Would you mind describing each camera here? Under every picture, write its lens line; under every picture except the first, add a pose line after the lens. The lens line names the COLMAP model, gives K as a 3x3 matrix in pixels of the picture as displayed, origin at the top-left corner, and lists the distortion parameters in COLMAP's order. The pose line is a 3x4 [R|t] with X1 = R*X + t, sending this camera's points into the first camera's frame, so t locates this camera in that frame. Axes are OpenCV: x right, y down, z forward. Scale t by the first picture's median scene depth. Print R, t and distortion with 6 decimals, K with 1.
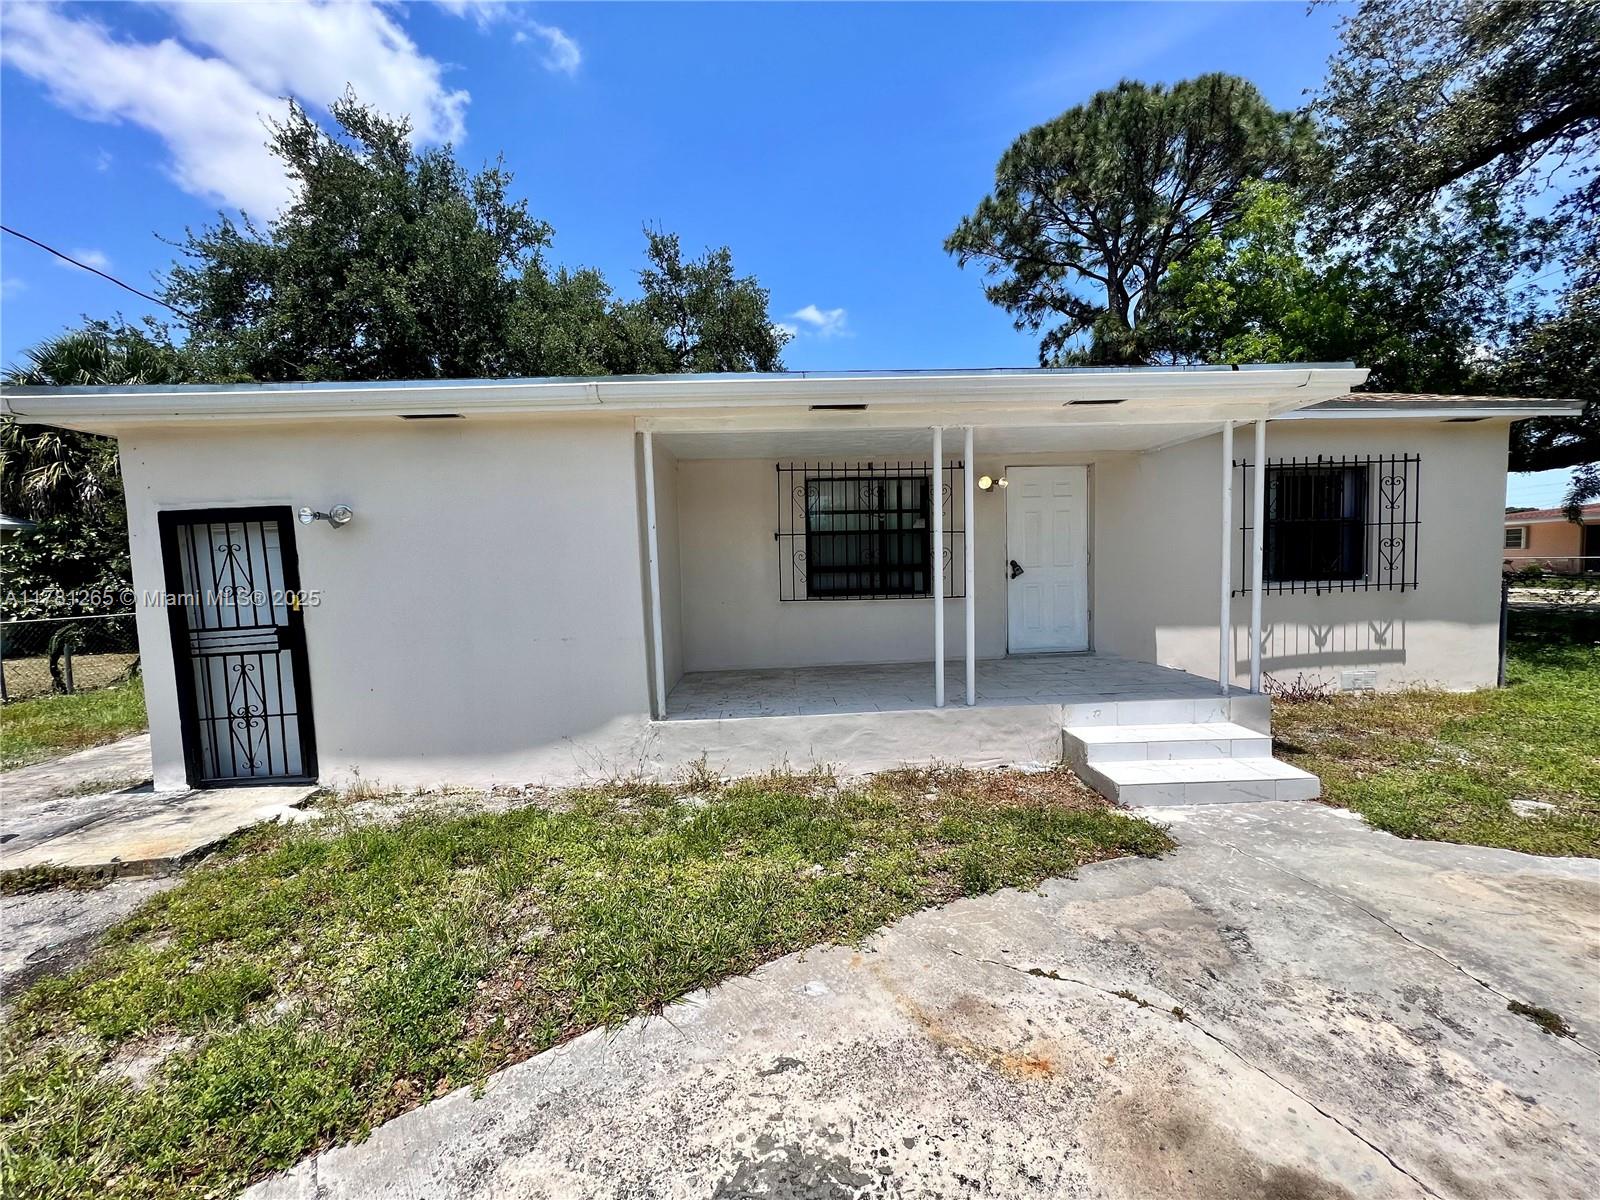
lens RADIAL K [[632.4, 0, 800.0], [0, 632.4, 600.0], [0, 0, 1]] dist [0.000642, 0.000258]
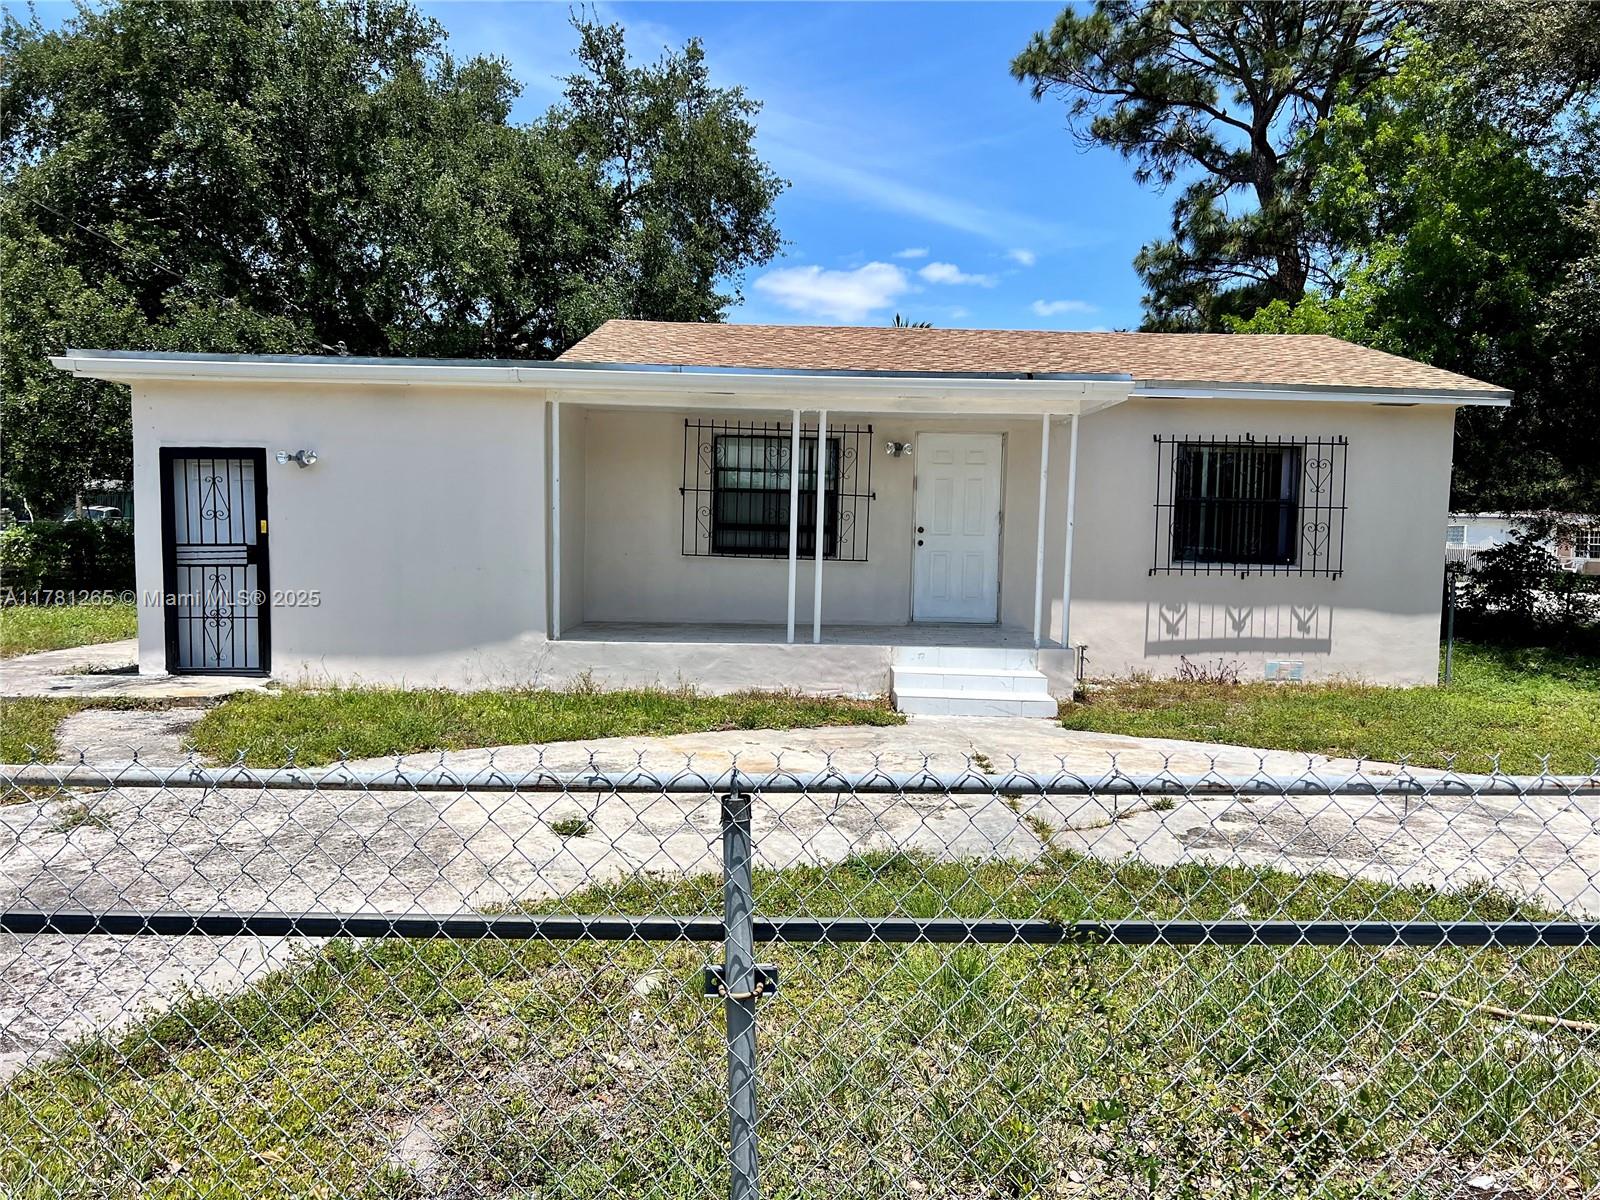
lens RADIAL K [[1197.1, 0, 800.0], [0, 1197.1, 600.0], [0, 0, 1]] dist [0.103831, -0.175844]
pose [[0.997966, 0.052242, -0.036527, 0.222409], [-0.052267, 0.998633, 0.000266, 0.060574], [0.036491, 0.001644, 0.999333, -0.869617]]
